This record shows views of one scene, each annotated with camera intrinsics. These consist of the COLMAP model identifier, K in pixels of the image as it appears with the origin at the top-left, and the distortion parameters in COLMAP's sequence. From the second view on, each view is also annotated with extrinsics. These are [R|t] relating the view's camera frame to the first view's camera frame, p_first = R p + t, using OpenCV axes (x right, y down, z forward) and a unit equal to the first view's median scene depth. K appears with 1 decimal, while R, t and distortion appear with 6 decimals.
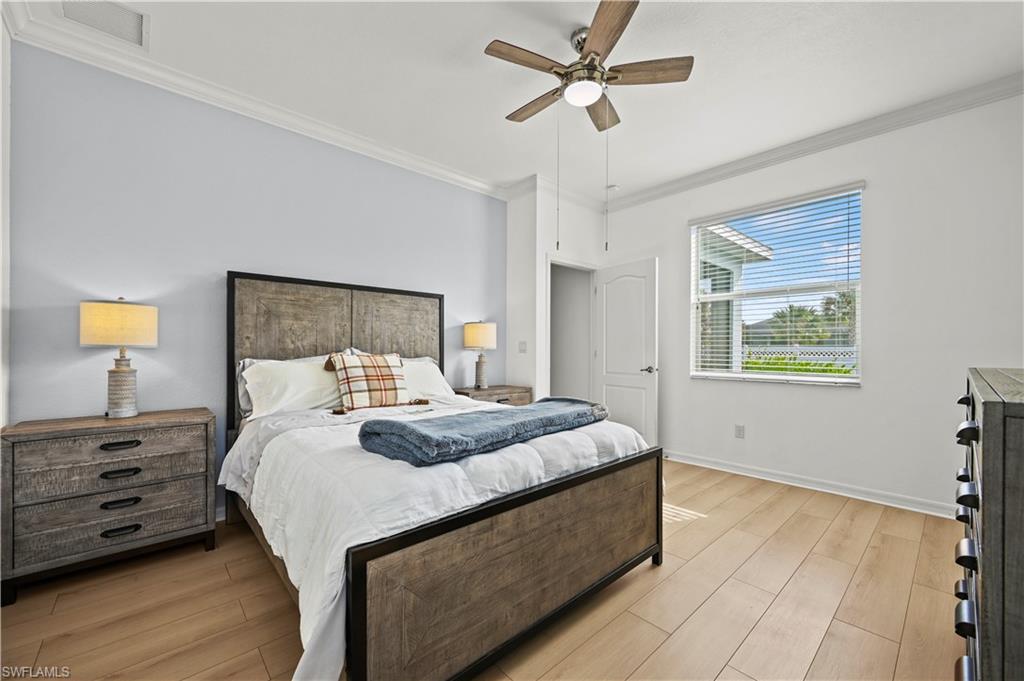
lens RADIAL K [[405.7, 0, 516.0], [0, 405.7, 350.1], [0, 0, 1]] dist [0.000666, -0.000057]
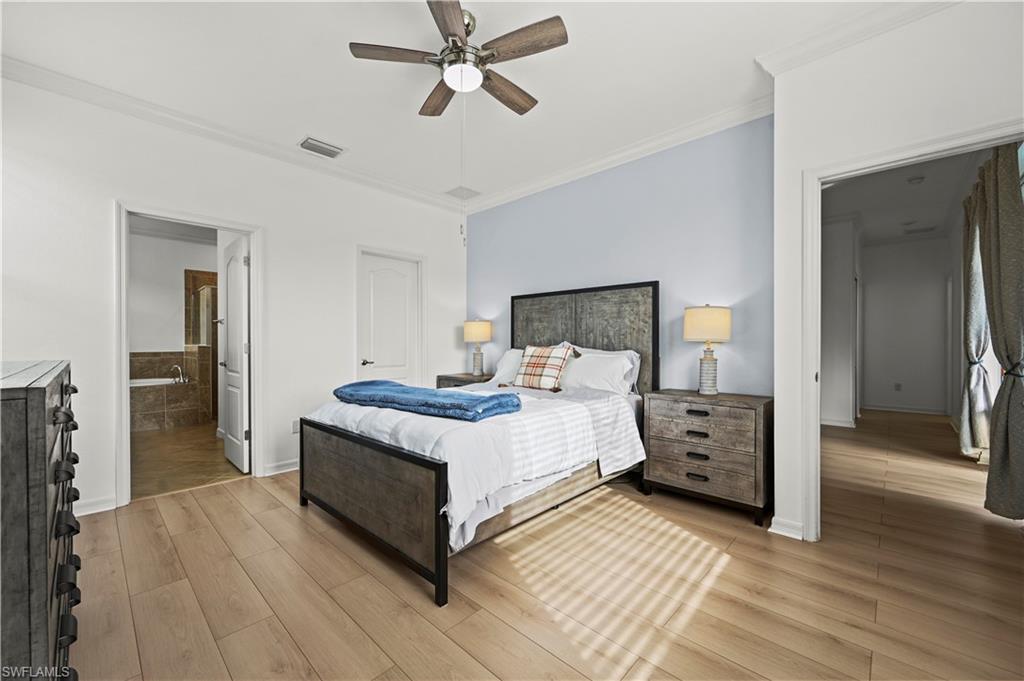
lens RADIAL K [[397.9, 0, 512.0], [0, 397.9, 340.5], [0, 0, 1]] dist [-0.002125, -0.000087]
pose [[0.076146, -0.007580, -0.997068, 0.717429], [0.001206, 0.999971, -0.007509, 0.000261], [0.997096, -0.000631, 0.076153, 0.669006]]
